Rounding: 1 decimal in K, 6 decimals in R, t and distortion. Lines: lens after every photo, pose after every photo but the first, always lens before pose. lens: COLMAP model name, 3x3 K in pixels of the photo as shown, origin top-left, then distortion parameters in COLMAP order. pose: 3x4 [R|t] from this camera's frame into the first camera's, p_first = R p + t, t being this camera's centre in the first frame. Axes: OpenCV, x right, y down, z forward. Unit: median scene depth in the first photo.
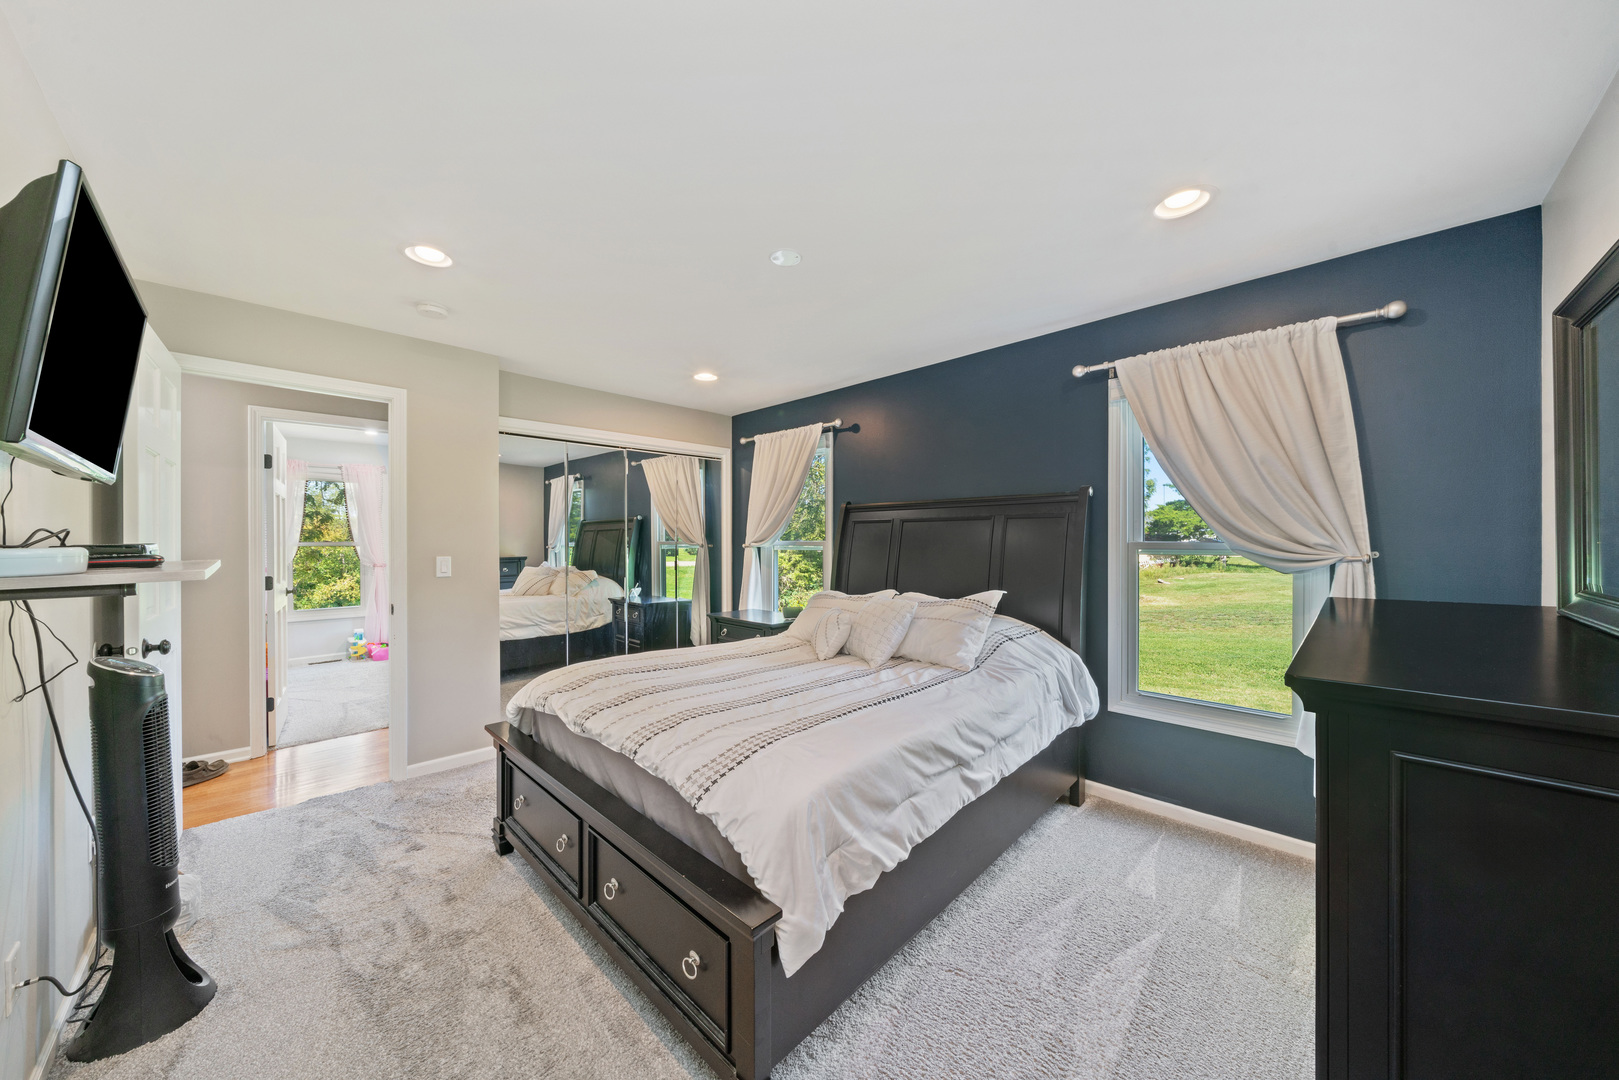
lens RADIAL K [[548.2, 0, 793.0], [0, 548.2, 530.2], [0, 0, 1]] dist [-0.000451, -0.000014]
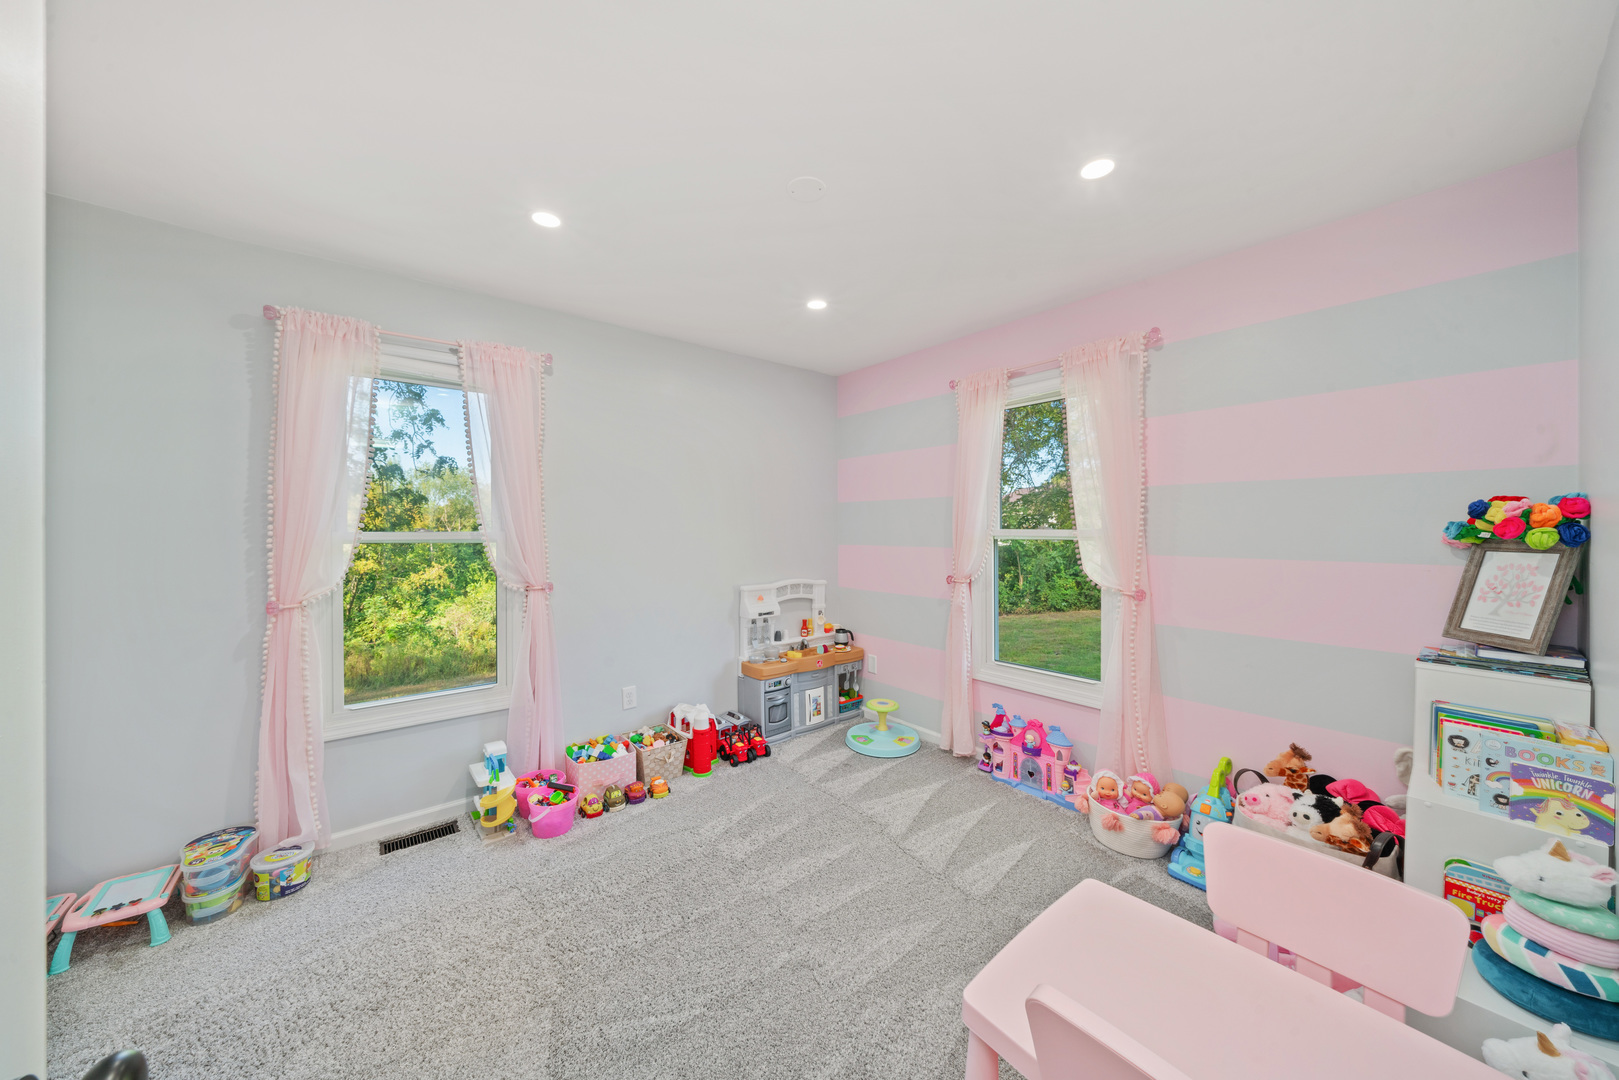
lens RADIAL K [[548.2, 0, 793.0], [0, 548.2, 530.2], [0, 0, 1]] dist [-0.000451, -0.000014]
pose [[0.994611, 0.014393, -0.102673, -0.267424], [-0.013317, 0.999849, 0.011161, 0.006124], [0.102818, -0.009733, 0.994653, 0.310297]]
